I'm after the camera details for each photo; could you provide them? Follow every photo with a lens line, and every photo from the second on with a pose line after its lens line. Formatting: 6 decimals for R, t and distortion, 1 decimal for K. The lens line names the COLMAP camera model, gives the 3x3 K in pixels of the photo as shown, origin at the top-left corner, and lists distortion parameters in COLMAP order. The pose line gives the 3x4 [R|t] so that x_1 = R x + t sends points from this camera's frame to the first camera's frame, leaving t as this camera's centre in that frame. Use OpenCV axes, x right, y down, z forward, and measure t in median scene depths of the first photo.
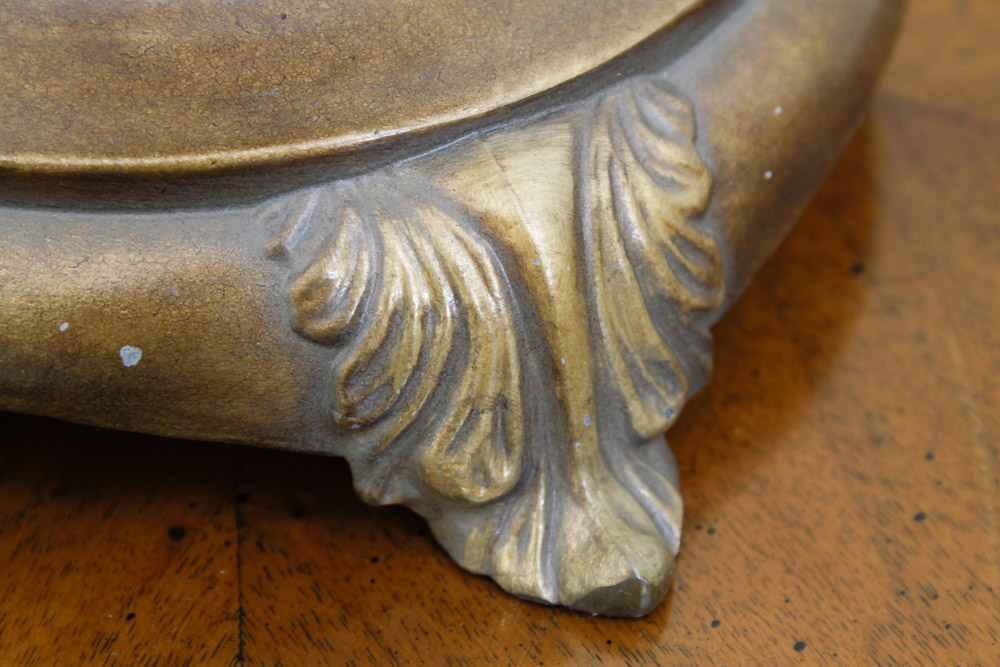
lens RADIAL K [[2386.8, 0, 500.0], [0, 2386.8, 333.5], [0, 0, 1]] dist [0.062491, 0.597541]
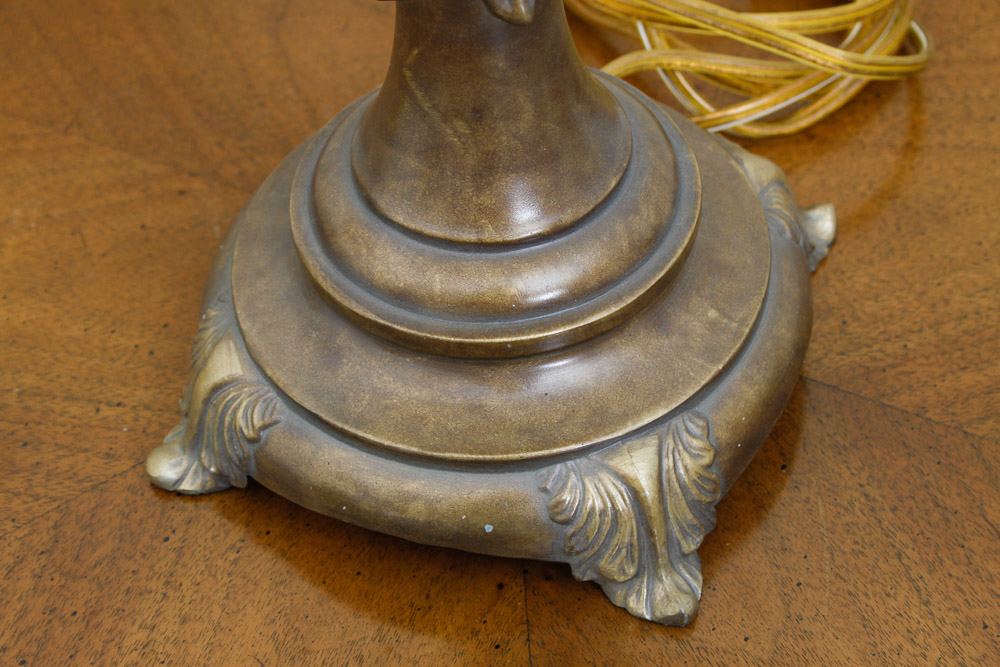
lens RADIAL K [[1996.6, 0, 500.0], [0, 1996.6, 333.5], [0, 0, 1]] dist [0.055214, 0.212399]
pose [[0.997785, 0.006301, -0.066217, 0.001861], [-0.002091, 0.997983, 0.063454, -0.328926], [0.066483, -0.063175, 0.995786, -1.121981]]
